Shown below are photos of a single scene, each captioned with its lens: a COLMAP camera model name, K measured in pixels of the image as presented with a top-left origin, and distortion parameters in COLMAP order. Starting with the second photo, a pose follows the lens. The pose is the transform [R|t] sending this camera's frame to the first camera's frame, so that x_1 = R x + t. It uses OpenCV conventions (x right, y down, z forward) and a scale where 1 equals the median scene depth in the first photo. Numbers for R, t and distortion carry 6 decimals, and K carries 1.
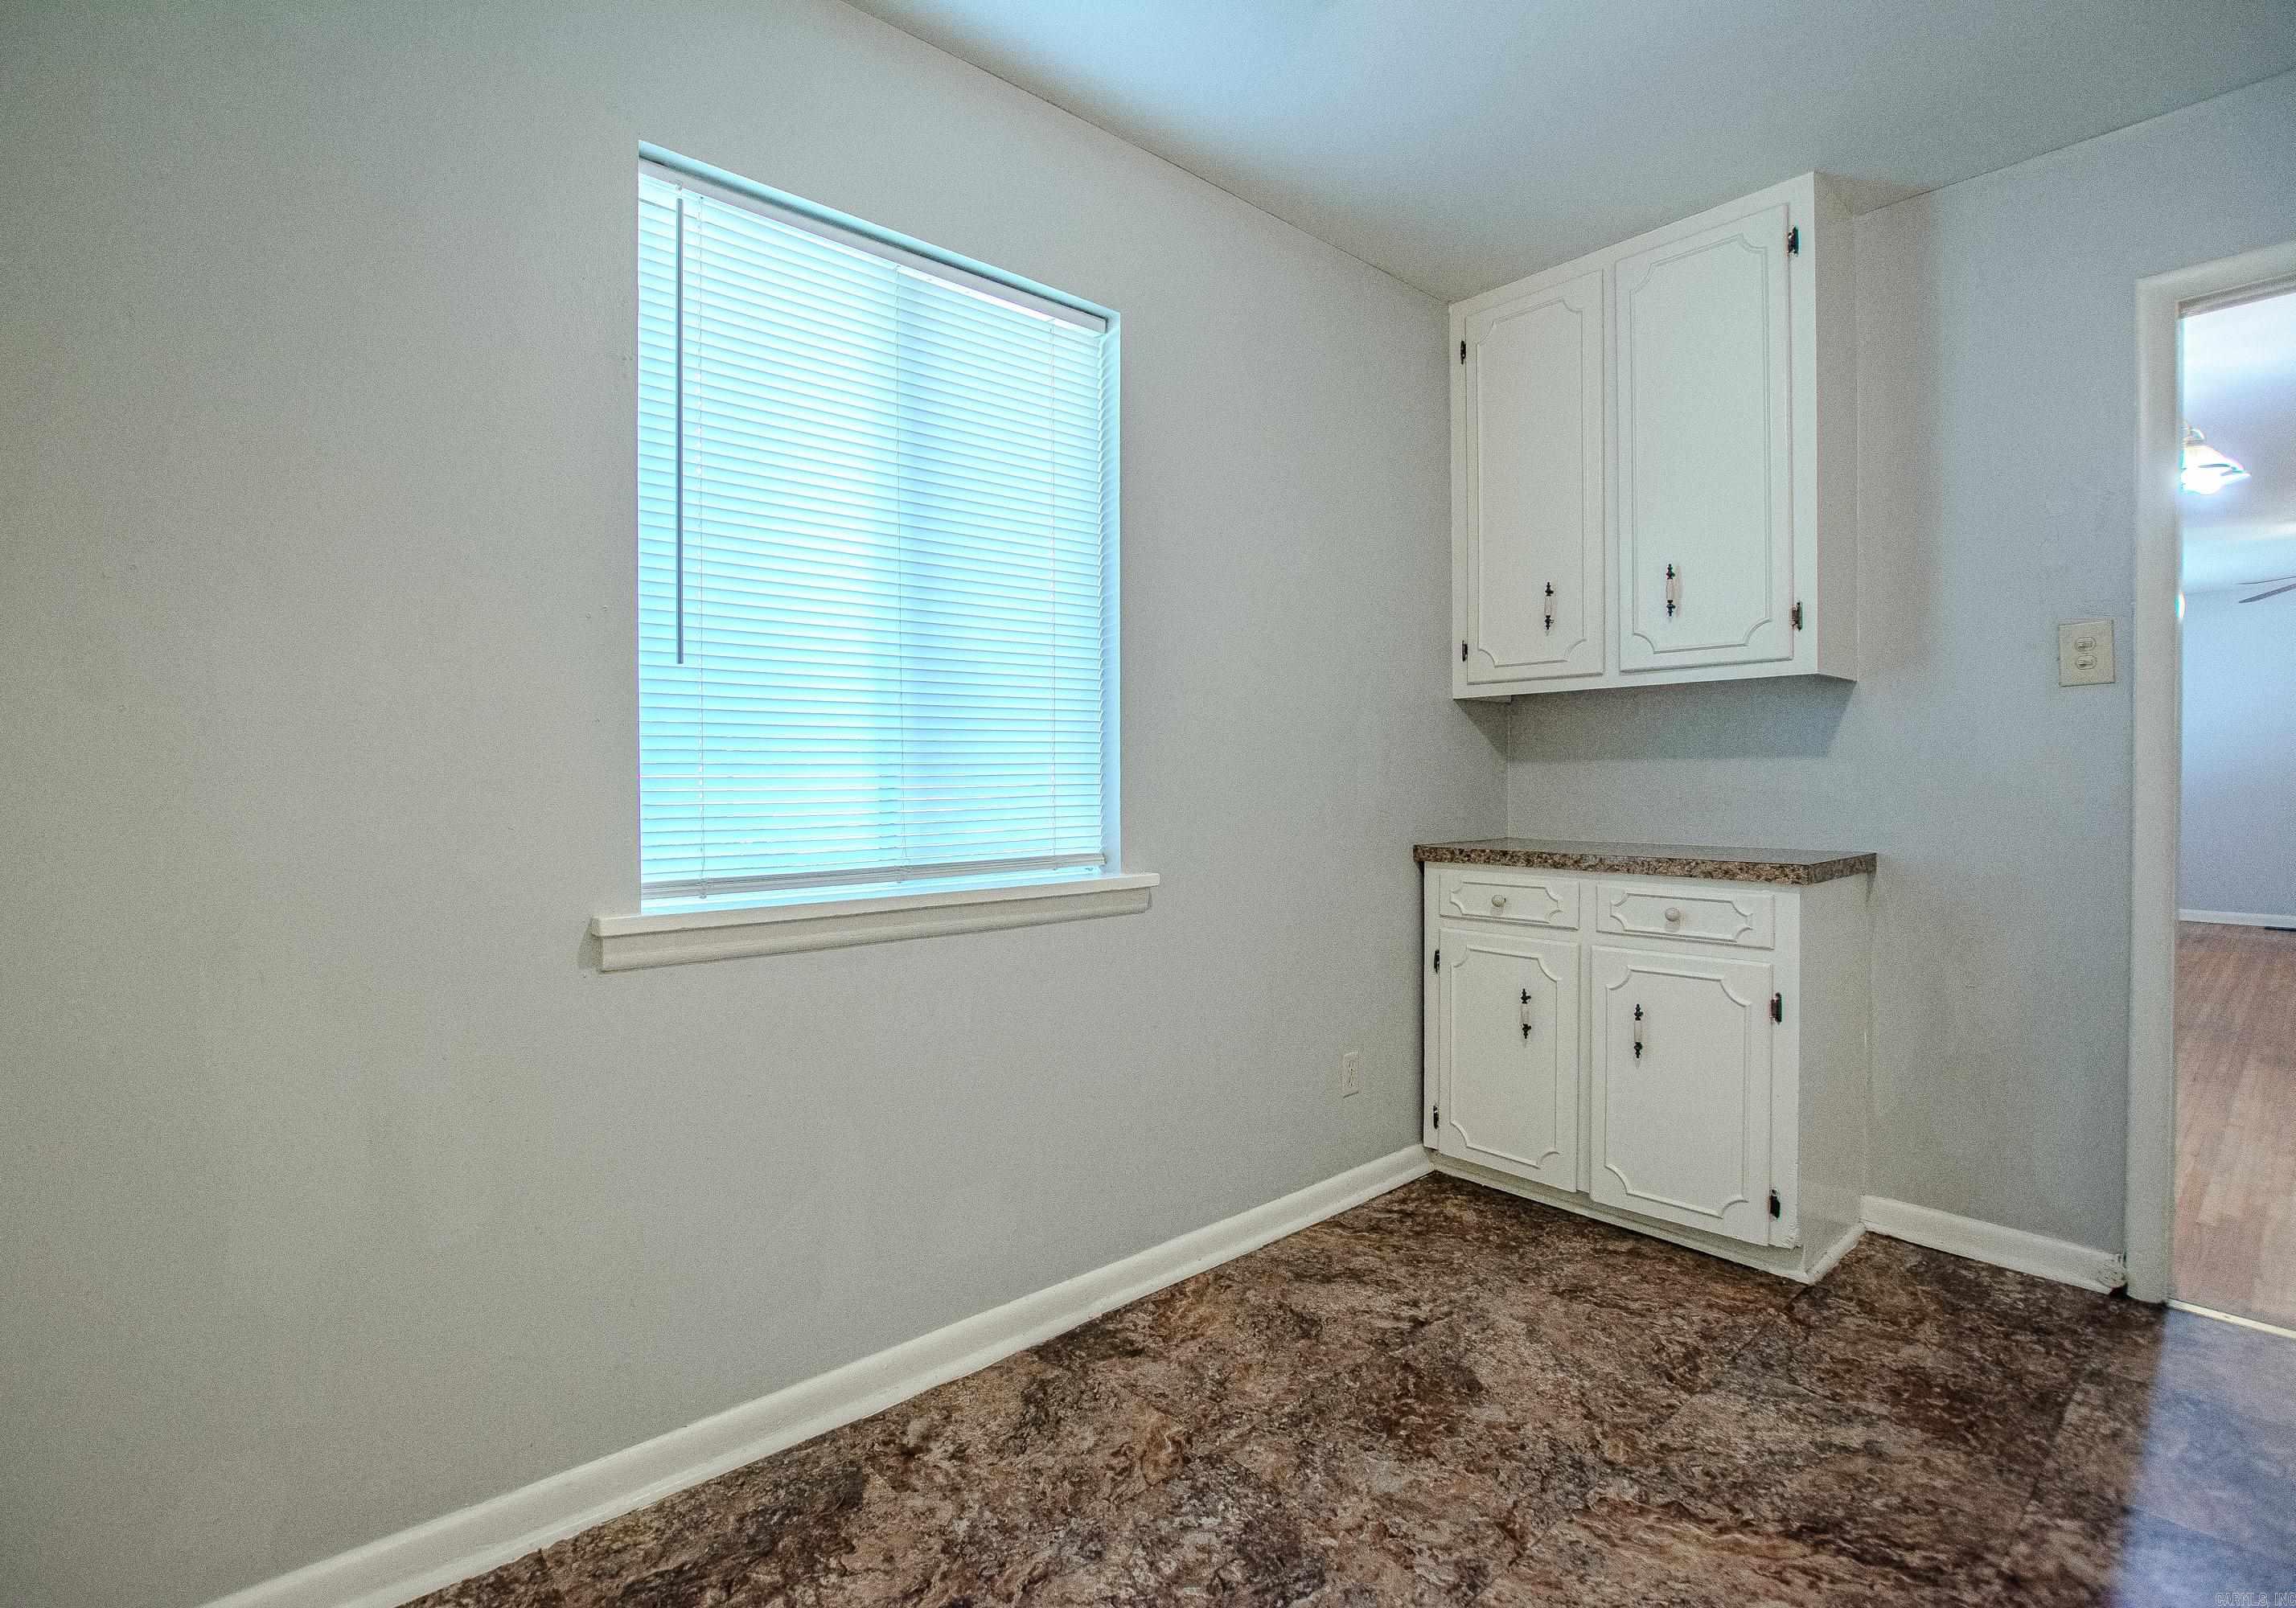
lens RADIAL K [[1075.2, 0, 1087.9], [0, 1075.2, 799.9], [0, 0, 1]] dist [-0.002008, -0.011305]
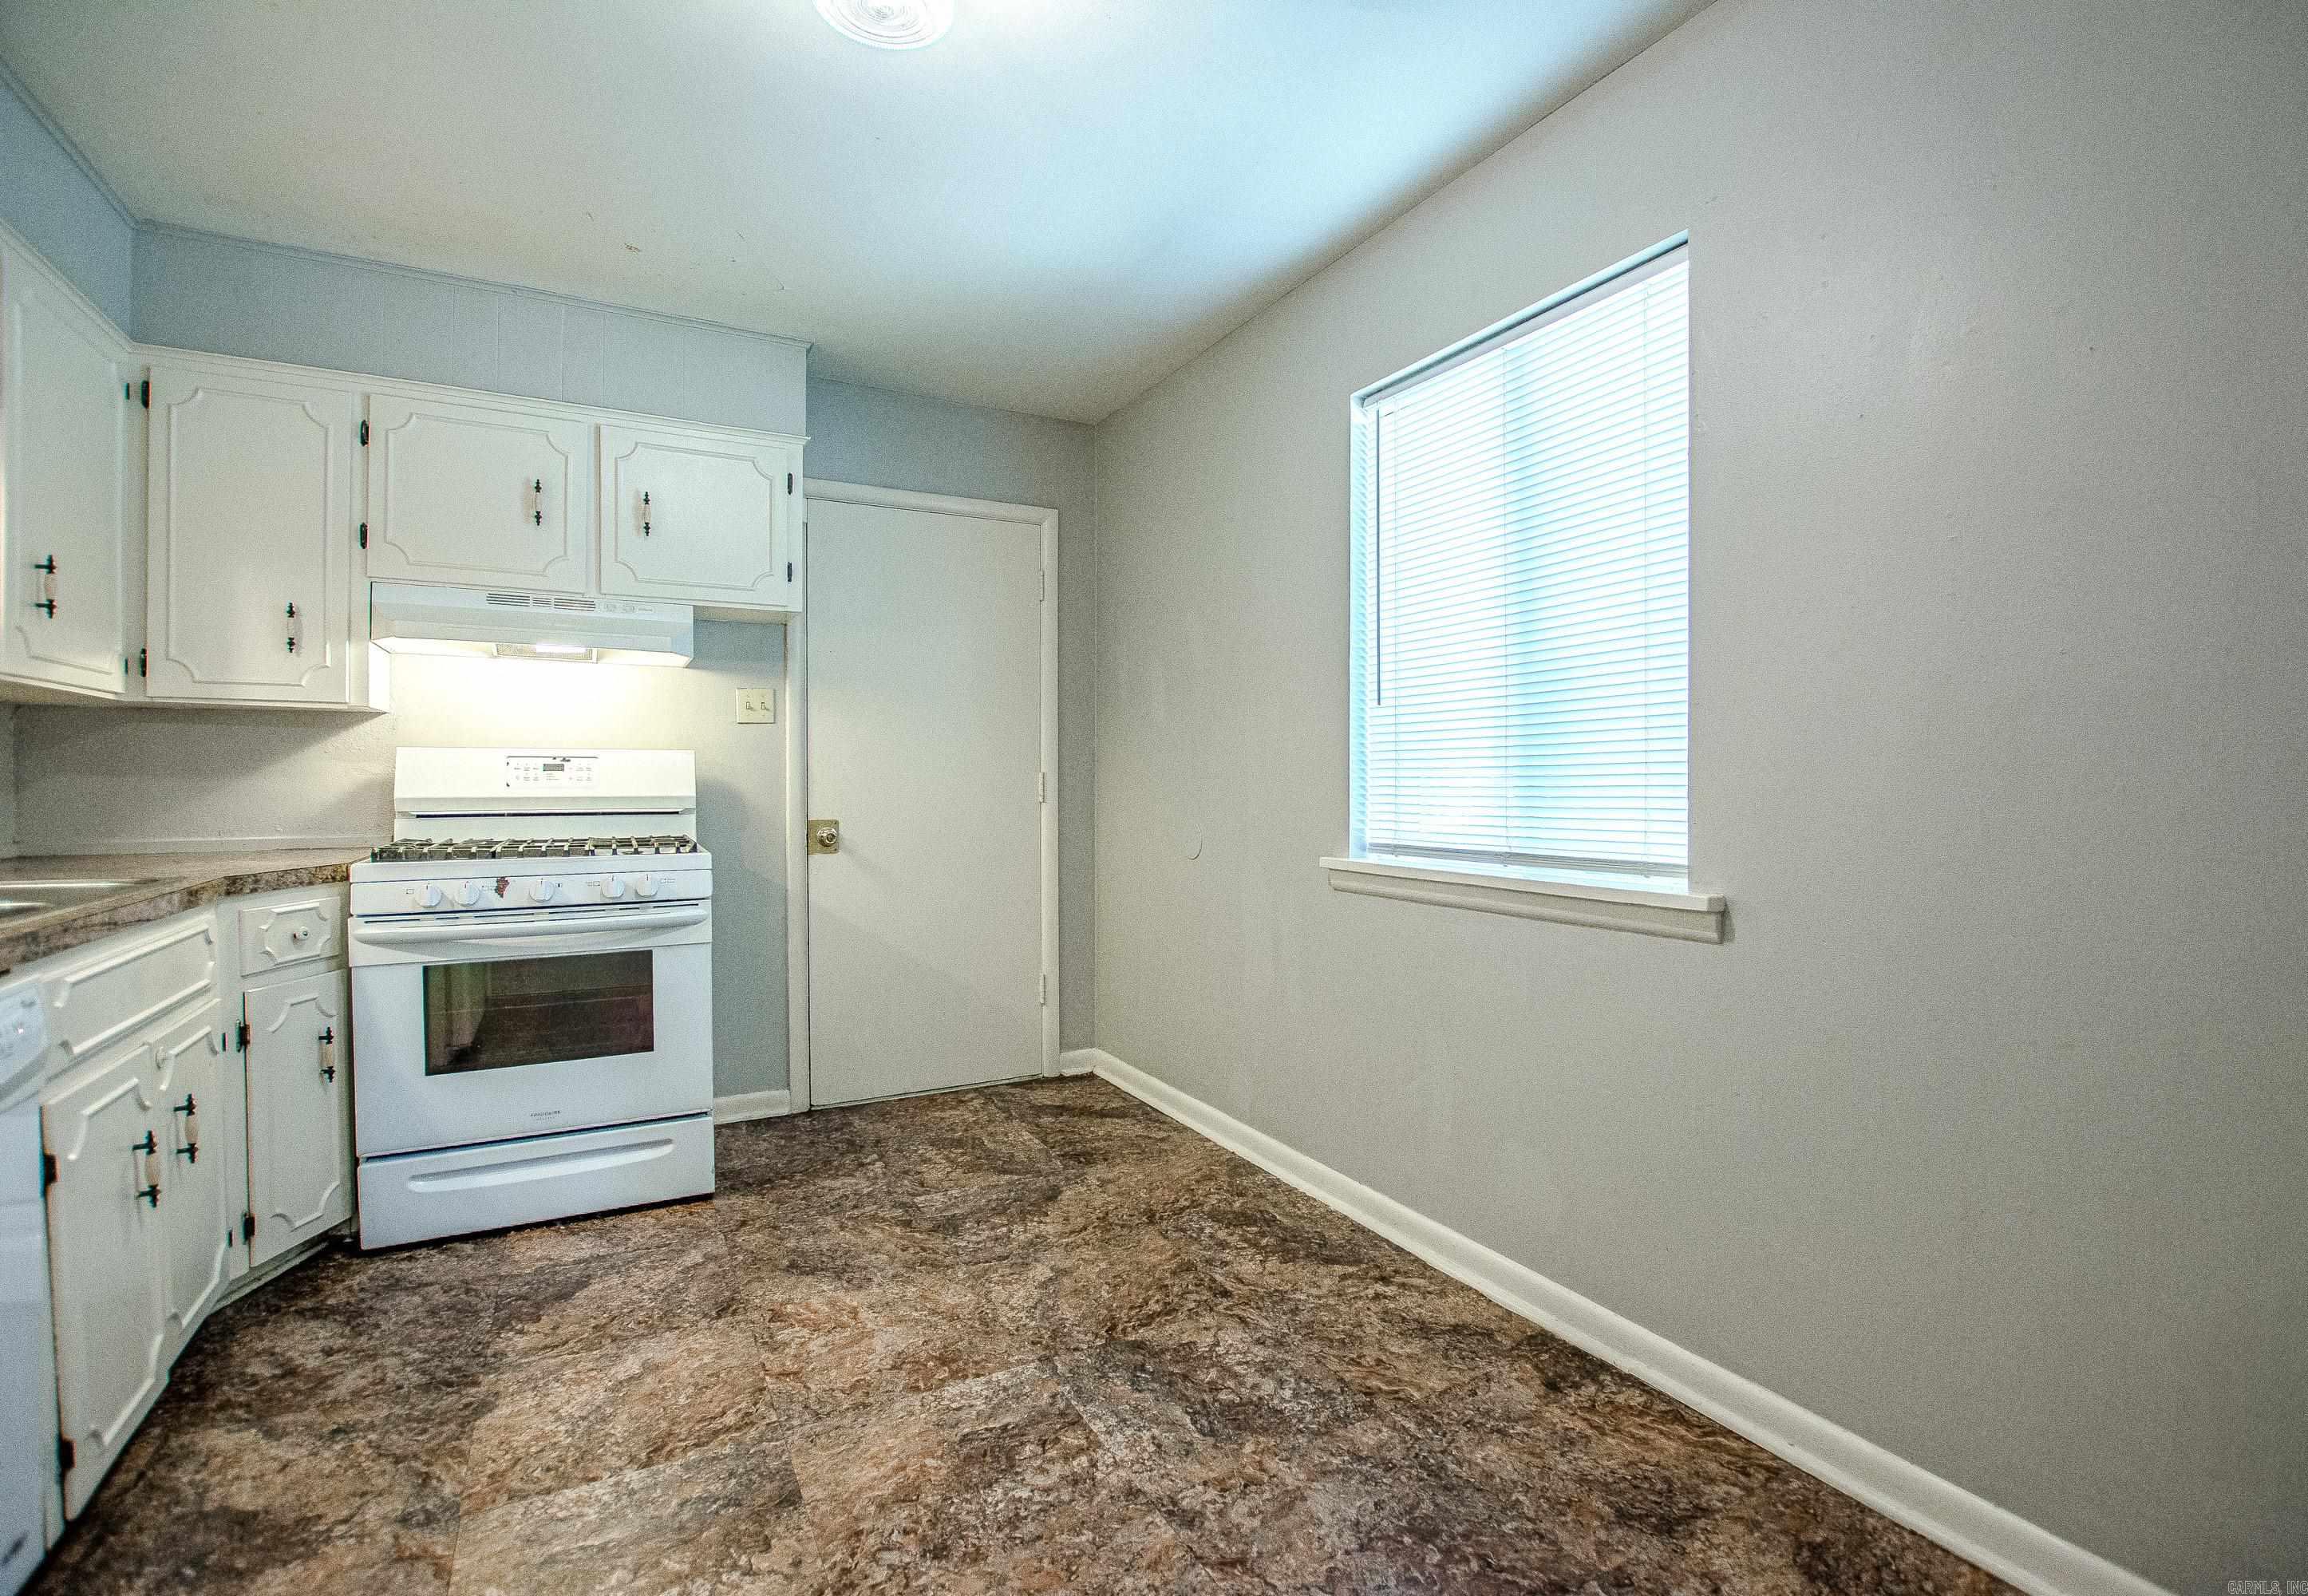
lens RADIAL K [[1064.0, 0, 1239.7], [0, 1064.0, 793.7], [0, 0, 1]] dist [-0.023931, 0.000477]
pose [[-0.138805, 0.017575, -0.990164, 0.960559], [-0.018684, 0.999618, 0.020362, -0.019460], [0.990144, 0.021326, -0.138423, 0.819519]]
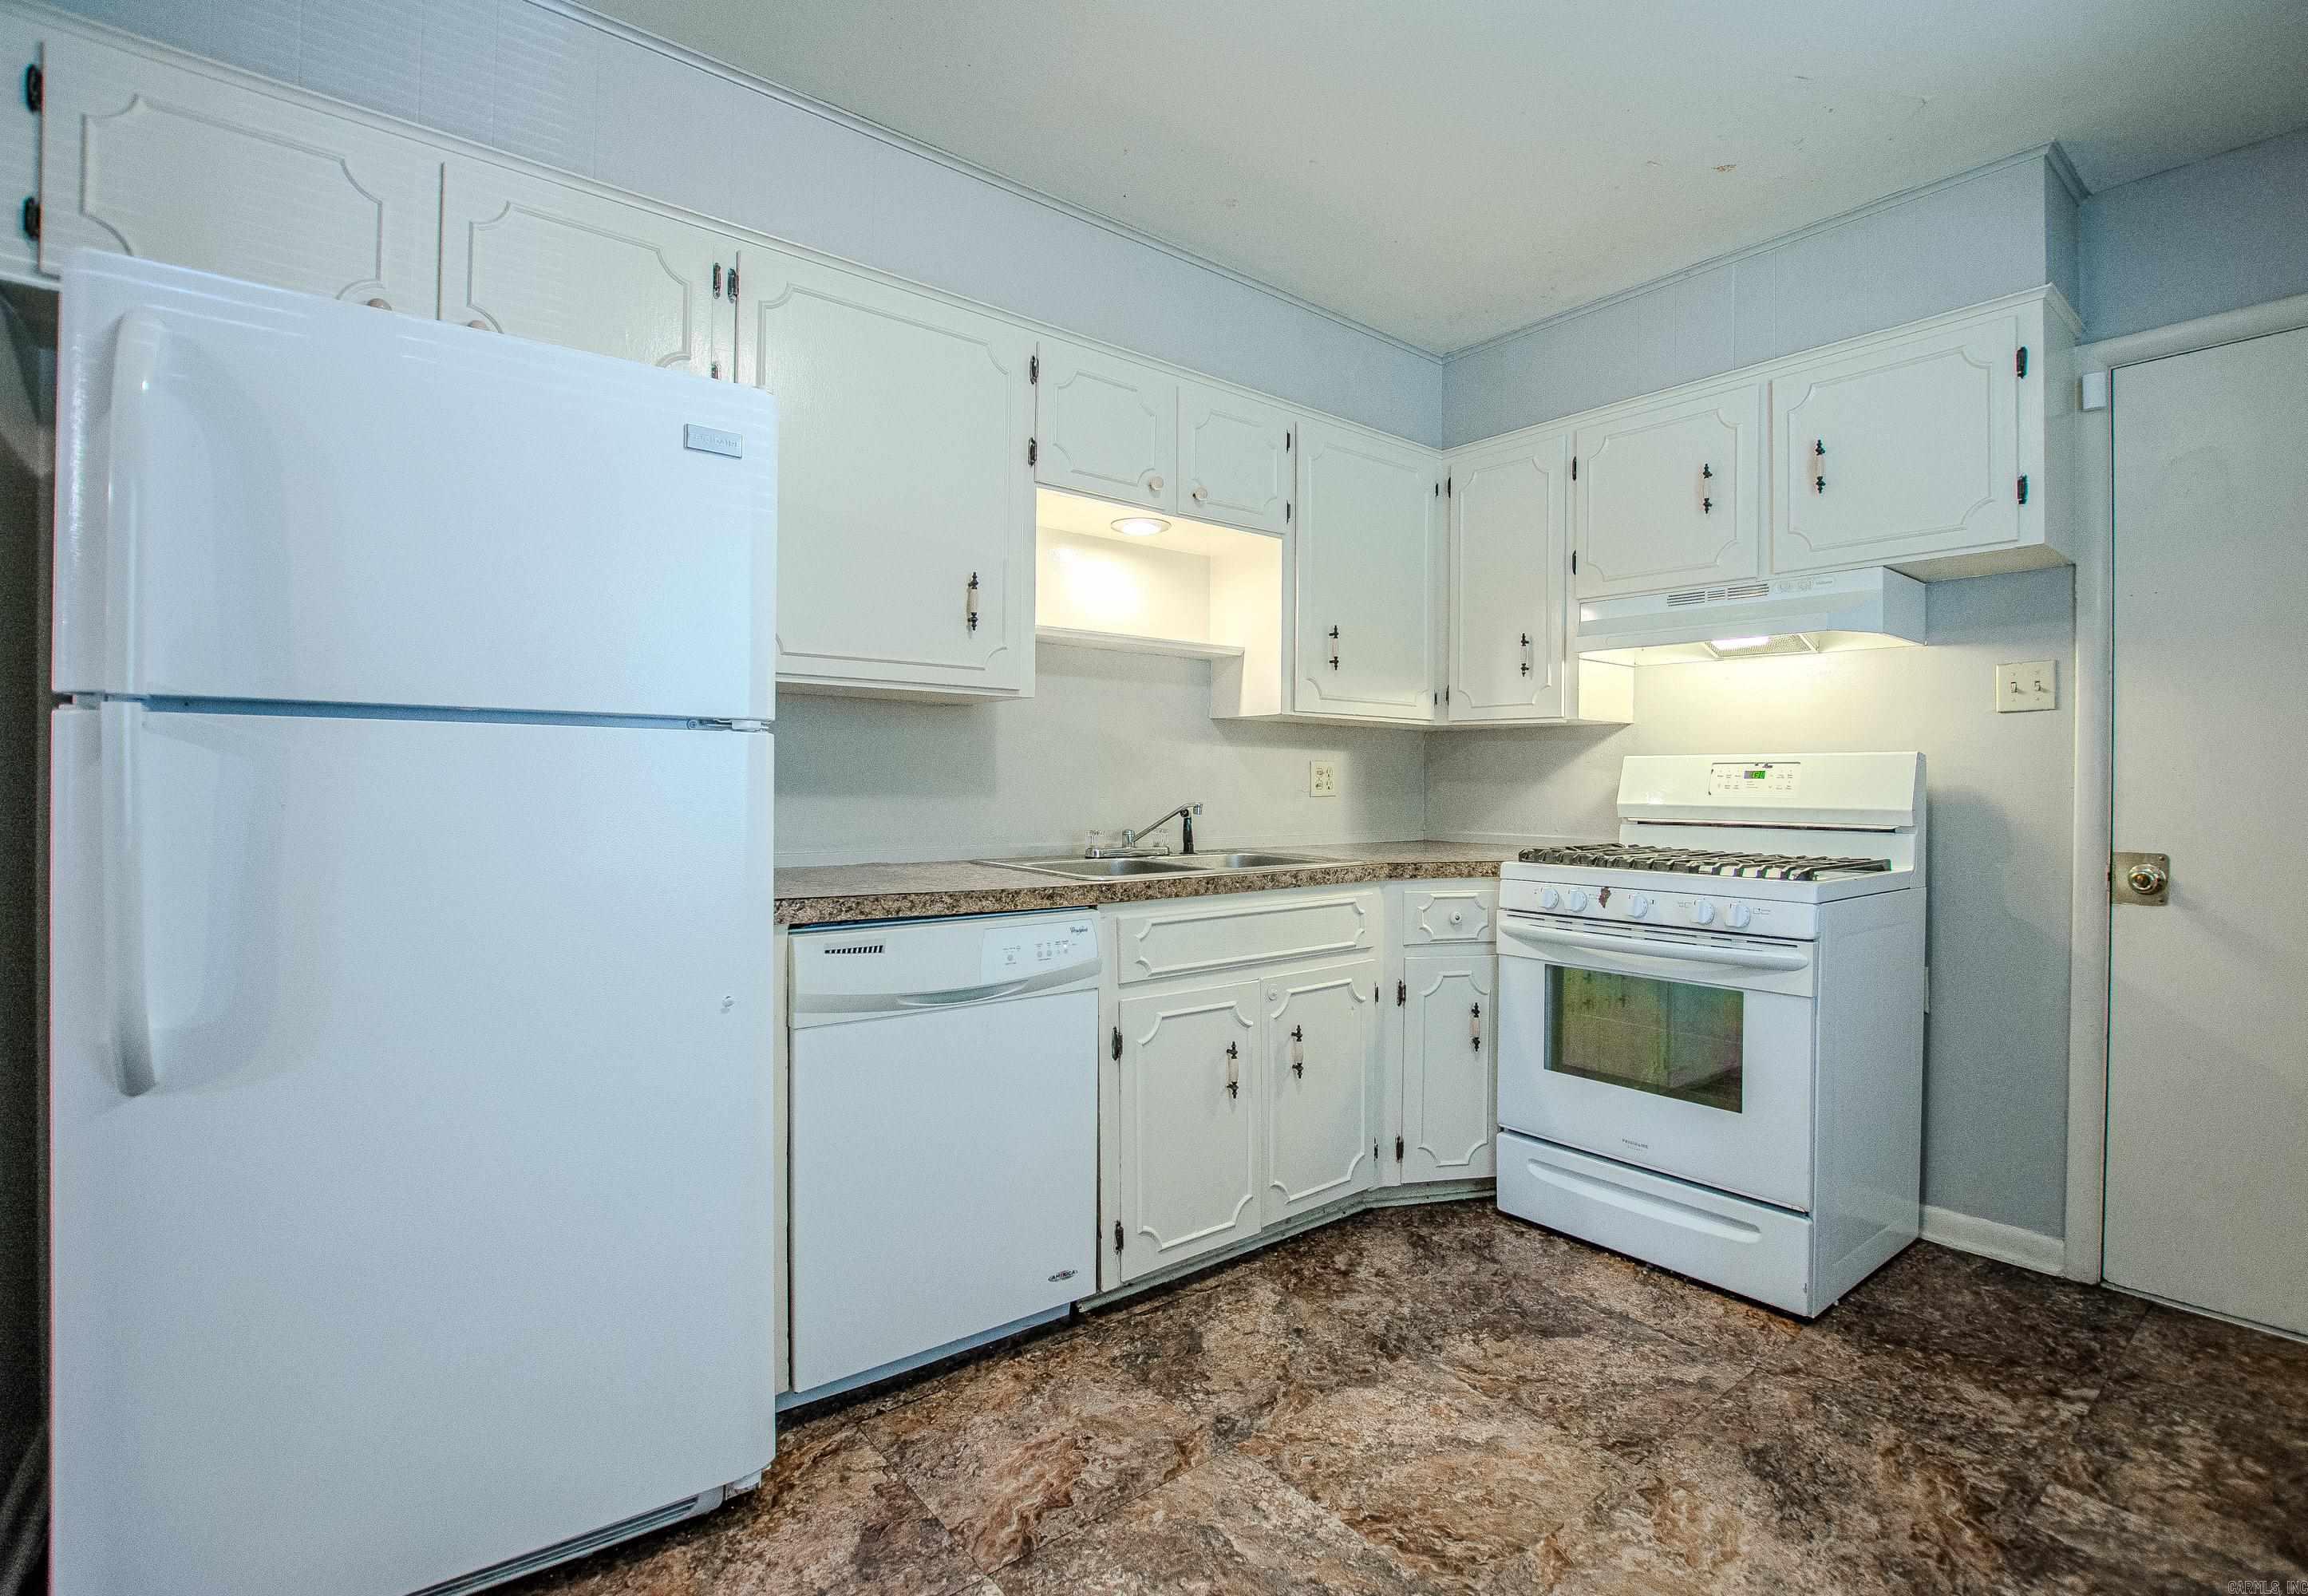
lens RADIAL K [[1092.3, 0, 1206.9], [0, 1092.3, 791.3], [0, 0, 1]] dist [-0.033753, 0.004531]
pose [[-0.999754, -0.002471, -0.022023, 0.378667], [-0.003064, 0.999633, 0.026919, -0.021585], [0.021949, 0.026980, -0.999395, 1.012424]]
